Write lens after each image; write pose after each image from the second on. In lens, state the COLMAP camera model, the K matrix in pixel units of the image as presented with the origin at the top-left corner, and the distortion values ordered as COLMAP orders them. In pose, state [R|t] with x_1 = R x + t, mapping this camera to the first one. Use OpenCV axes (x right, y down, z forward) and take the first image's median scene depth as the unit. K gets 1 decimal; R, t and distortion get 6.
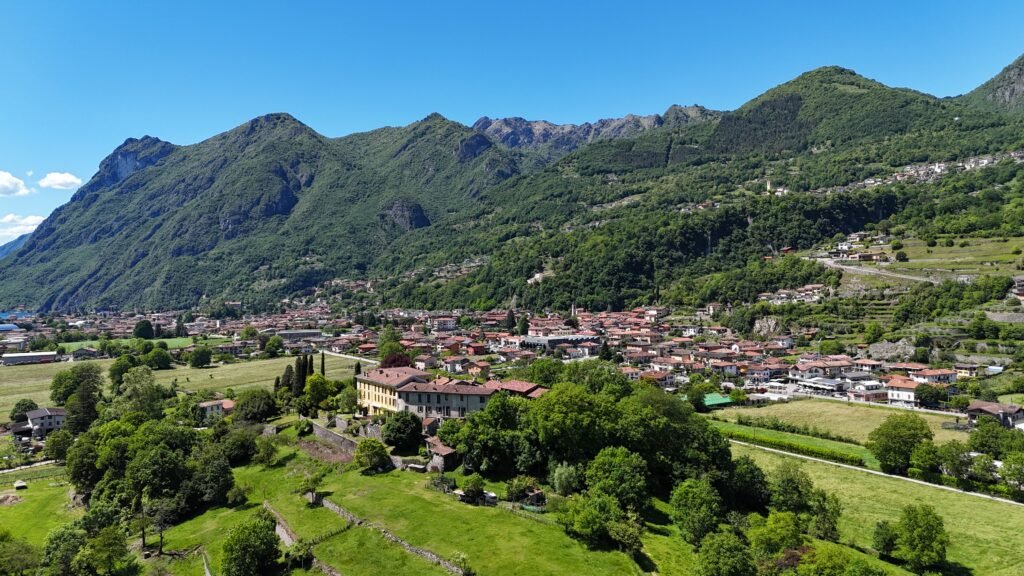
lens RADIAL K [[754.6, 0, 510.6], [0, 754.6, 285.8], [0, 0, 1]] dist [0.086876, -0.089140]
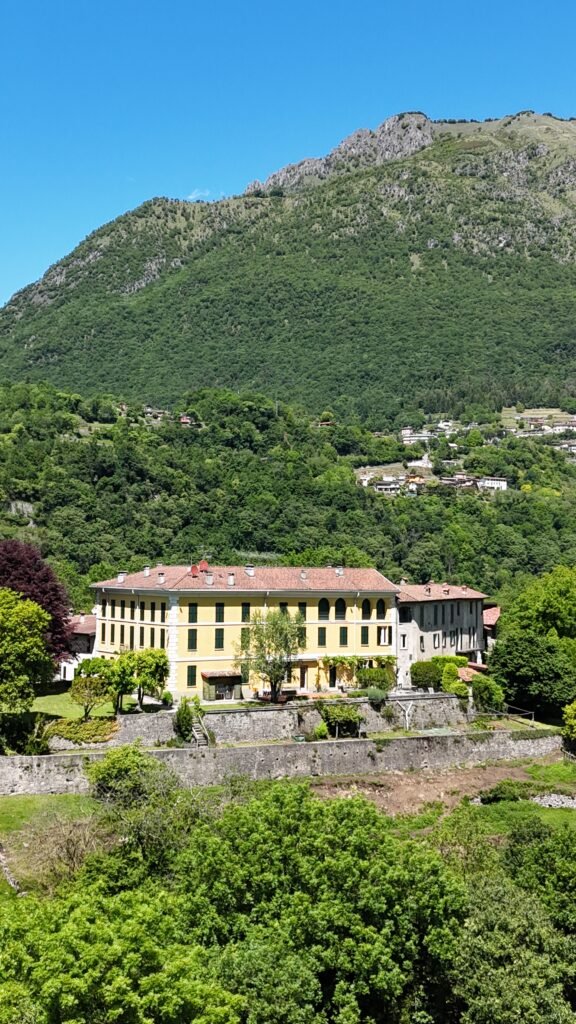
lens RADIAL K [[1206.2, 0, 288.0], [0, 1206.2, 512.0], [0, 0, 1]] dist [0.186318, -0.522835]
pose [[0.043998, 0.063734, 0.996997, -0.120101], [-0.012139, 0.997923, -0.063258, 0.019687], [-0.998958, -0.009319, 0.044680, 0.154380]]
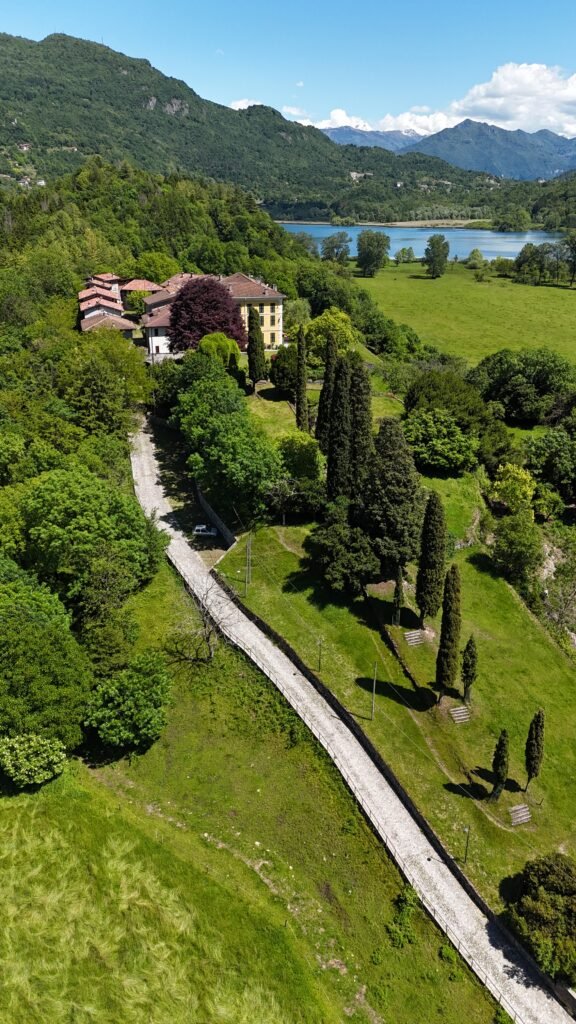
lens RADIAL K [[754.6, 0, 286.3], [0, 754.6, 515.5], [0, 0, 1]] dist [0.086876, -0.089140]
pose [[-0.933628, -0.130112, 0.333781, -0.075961], [0.009646, 0.922246, 0.386484, 0.006337], [-0.358114, 0.364052, -0.859779, 0.276049]]
